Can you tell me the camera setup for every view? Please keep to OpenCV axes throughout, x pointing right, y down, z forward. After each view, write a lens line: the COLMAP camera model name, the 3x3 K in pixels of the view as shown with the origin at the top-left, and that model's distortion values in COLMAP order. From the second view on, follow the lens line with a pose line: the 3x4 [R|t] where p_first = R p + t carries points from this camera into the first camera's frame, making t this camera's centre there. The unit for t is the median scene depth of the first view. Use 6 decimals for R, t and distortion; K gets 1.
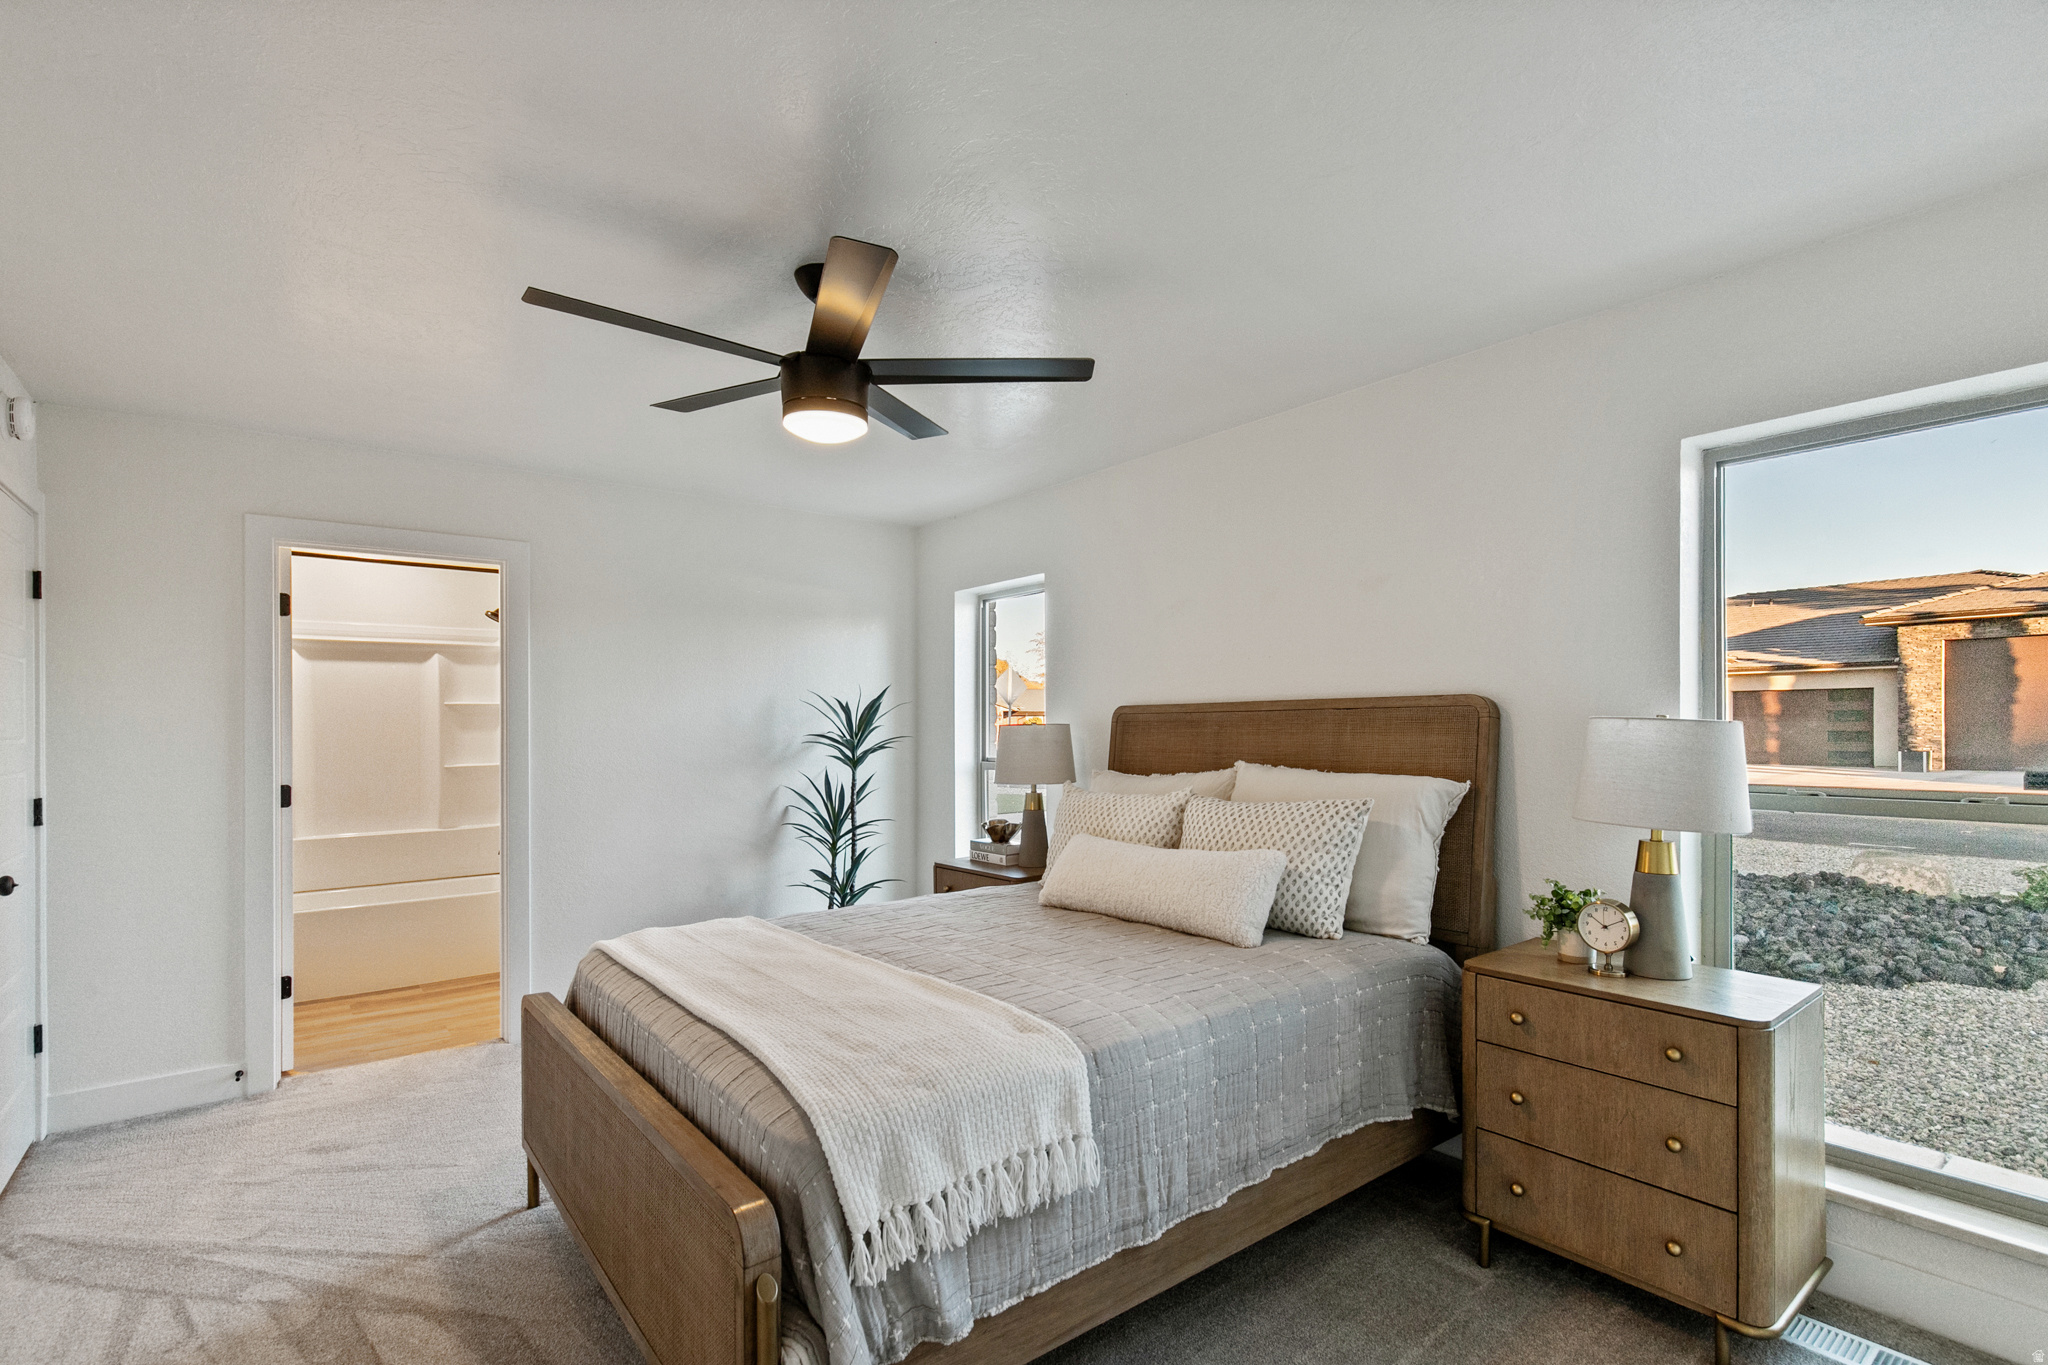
lens RADIAL K [[980.8, 0, 1019.9], [0, 980.8, 725.1], [0, 0, 1]] dist [0.000998, 0.000146]
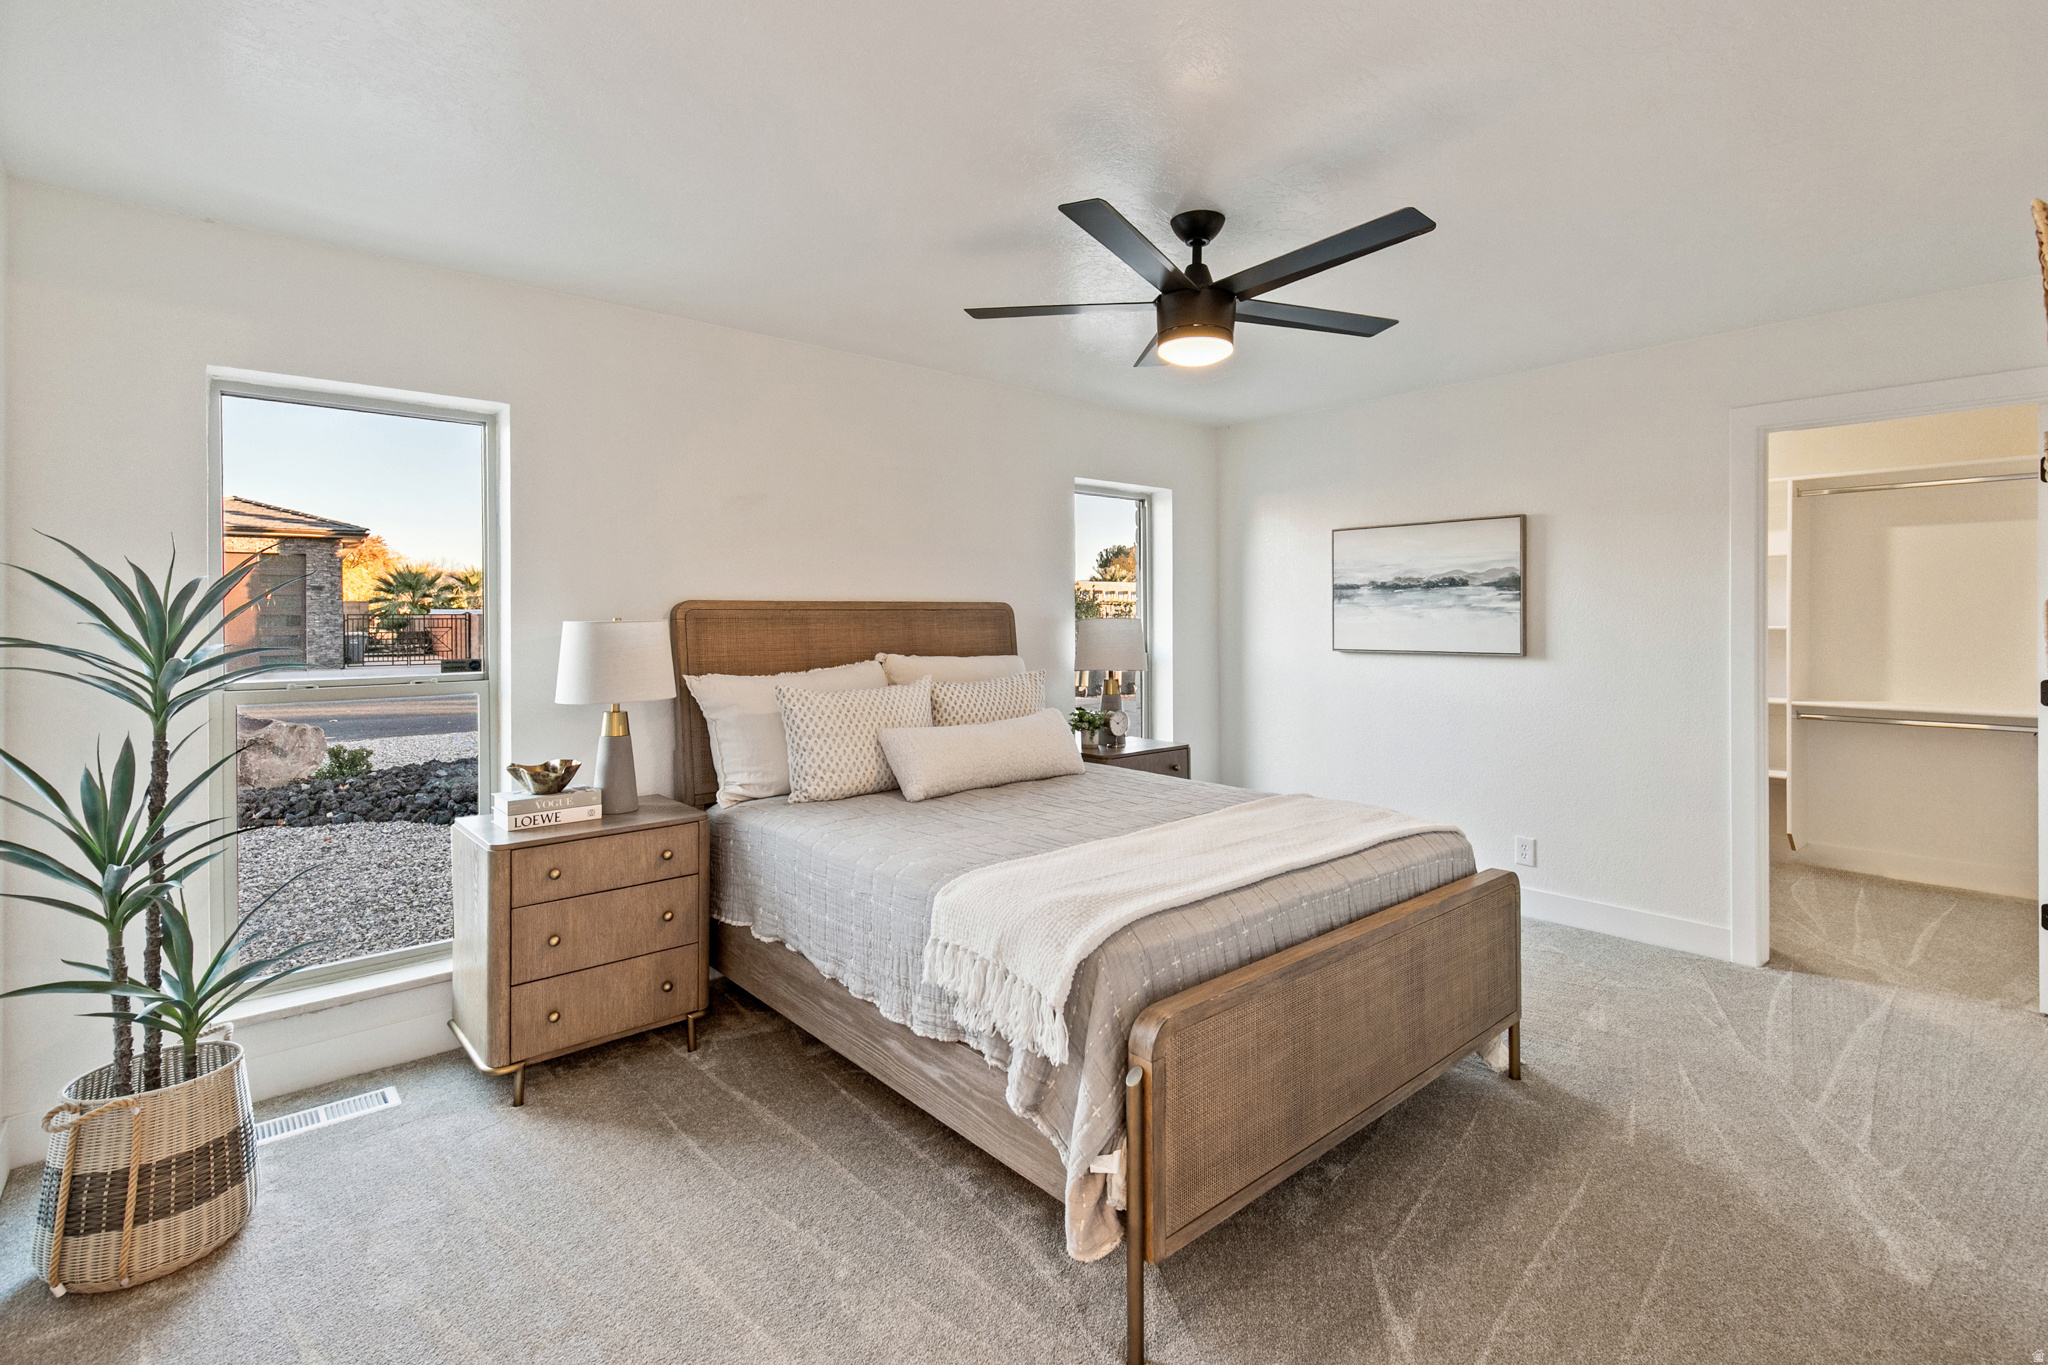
lens RADIAL K [[943.3, 0, 1018.0], [0, 943.3, 621.1], [0, 0, 1]] dist [-0.000741, -0.000085]
pose [[-0.034074, 0.004079, 0.999411, -0.840069], [0.005159, 0.999979, -0.003906, 0.004212], [-0.999406, 0.005023, -0.034094, 0.832839]]
